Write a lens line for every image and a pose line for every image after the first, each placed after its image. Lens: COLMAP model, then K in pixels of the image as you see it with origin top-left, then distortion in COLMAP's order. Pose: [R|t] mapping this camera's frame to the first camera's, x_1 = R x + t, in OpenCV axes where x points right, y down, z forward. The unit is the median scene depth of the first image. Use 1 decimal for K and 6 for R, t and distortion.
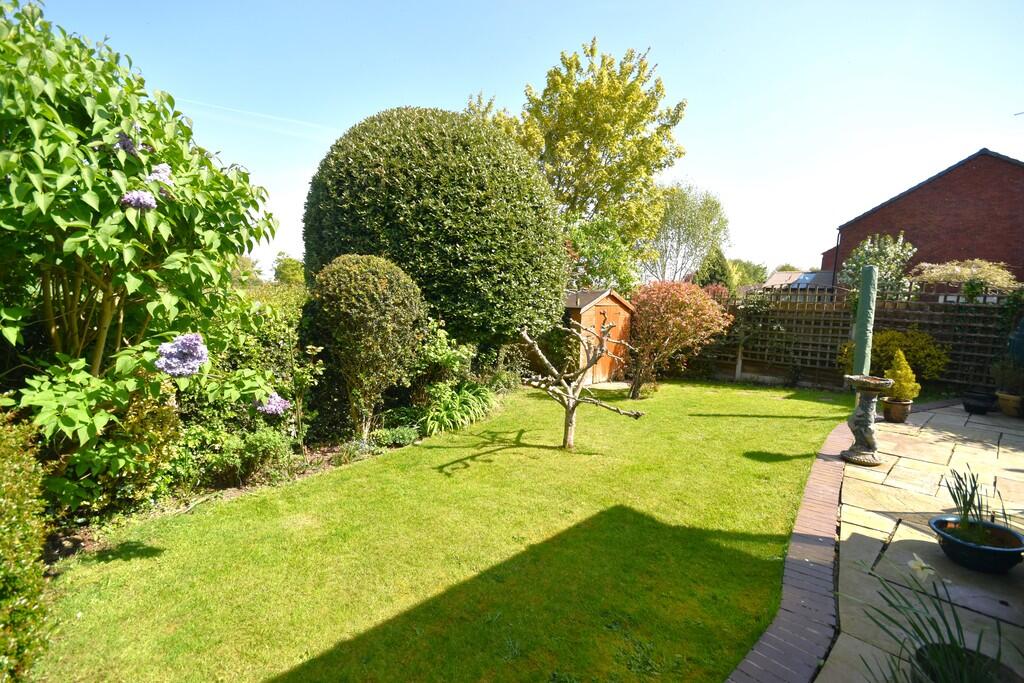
lens RADIAL K [[453.4, 0, 513.3], [0, 453.4, 349.9], [0, 0, 1]] dist [-0.022055, -0.001503]
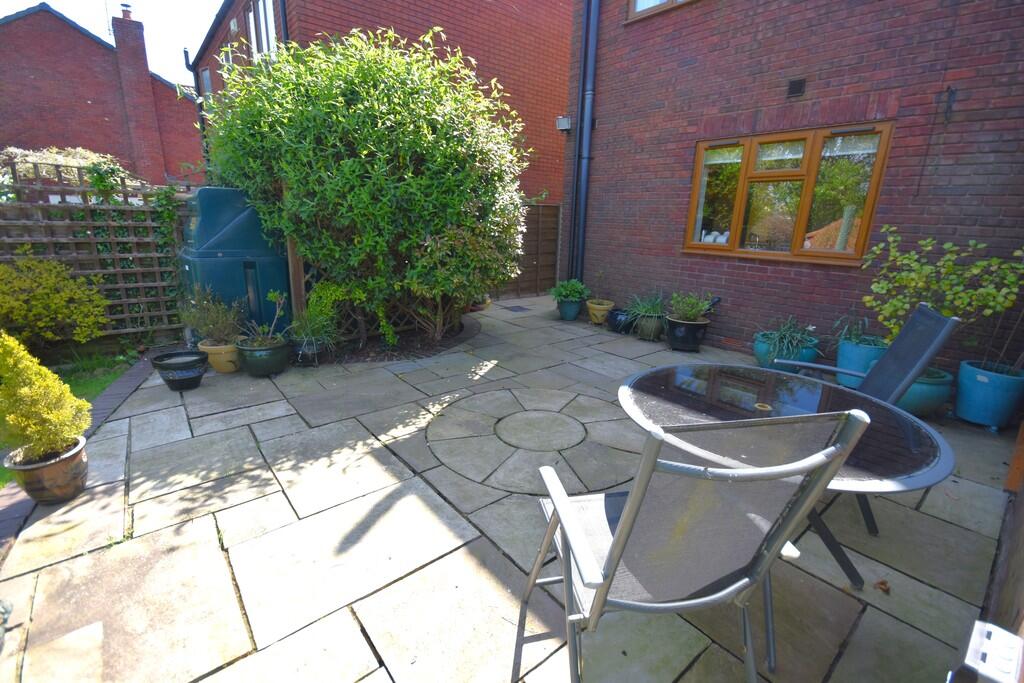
lens RADIAL K [[453.4, 0, 515.7], [0, 453.4, 346.2], [0, 0, 1]] dist [-0.022055, -0.001503]
pose [[0.020675, -0.304781, 0.952198, 0.390686], [0.102559, 0.948024, 0.301218, -0.045491], [-0.994512, 0.091428, 0.050858, 0.412287]]
